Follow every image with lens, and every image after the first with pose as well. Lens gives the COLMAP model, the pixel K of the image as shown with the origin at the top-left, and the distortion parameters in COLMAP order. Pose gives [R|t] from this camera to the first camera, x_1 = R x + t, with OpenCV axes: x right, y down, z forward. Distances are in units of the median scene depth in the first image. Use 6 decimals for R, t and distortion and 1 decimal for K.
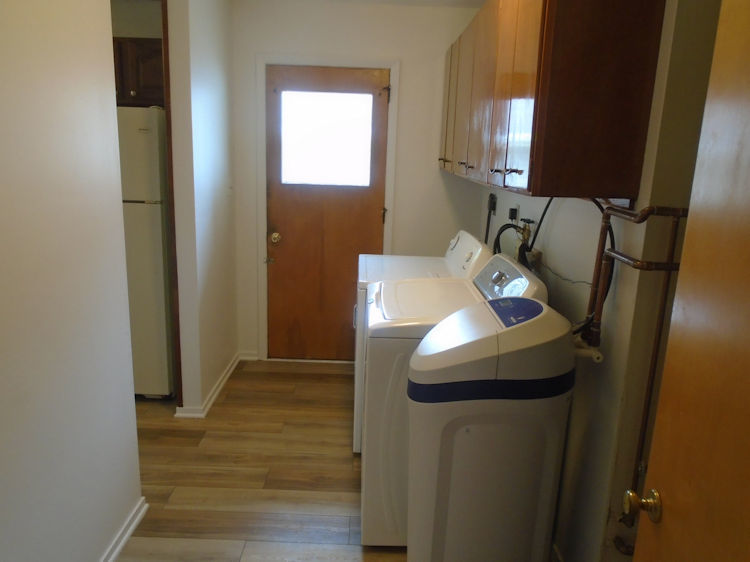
lens RADIAL K [[572.8, 0, 372.9], [0, 572.8, 280.0], [0, 0, 1]] dist [-0.014876, 0.005529]
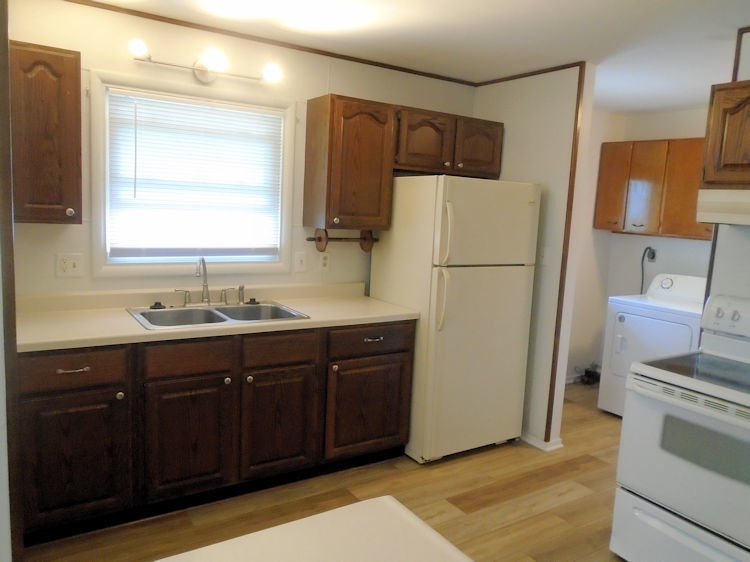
lens RADIAL K [[572.8, 0, 374.2], [0, 572.8, 276.4], [0, 0, 1]] dist [-0.014876, 0.005529]
pose [[0.833838, -0.058301, 0.548922, -1.265144], [0.096979, 0.994412, -0.041700, -0.094842], [-0.543424, 0.088005, 0.834833, 0.213101]]
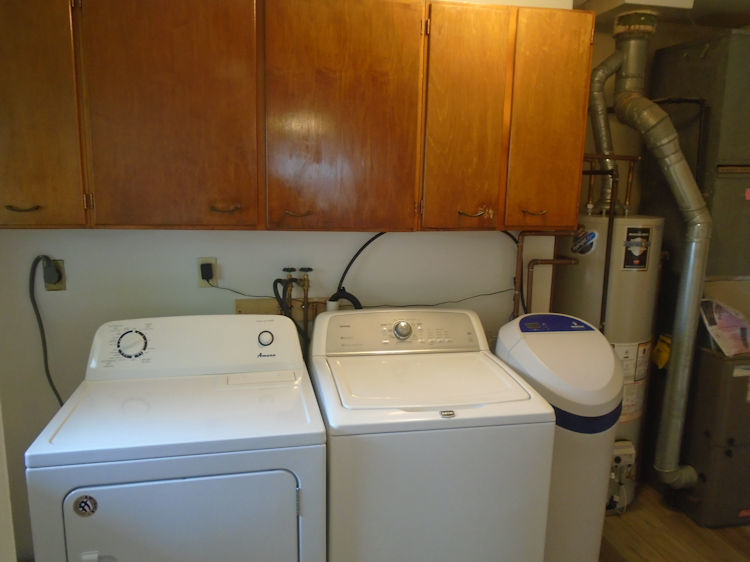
lens RADIAL K [[572.8, 0, 373.3], [0, 572.8, 283.2], [0, 0, 1]] dist [-0.014876, 0.005529]
pose [[-0.194305, -0.210950, 0.957990, -0.455299], [0.194914, 0.948827, 0.248466, -0.225517], [-0.961381, 0.235004, -0.143244, 0.852292]]
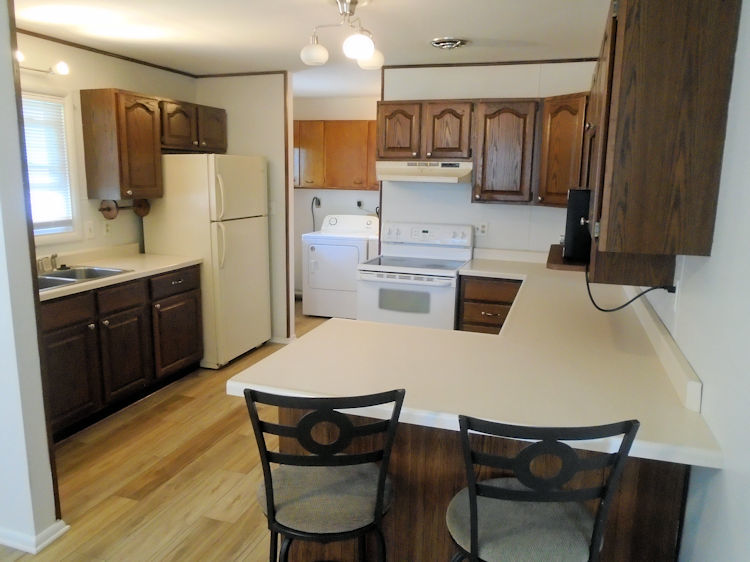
lens RADIAL K [[572.8, 0, 378.2], [0, 572.8, 278.7], [0, 0, 1]] dist [-0.014876, 0.005529]
pose [[0.307643, -0.199827, 0.930282, -1.800536], [0.206271, 0.968455, 0.139813, -0.122308], [-0.928875, 0.148877, 0.339157, 0.185462]]
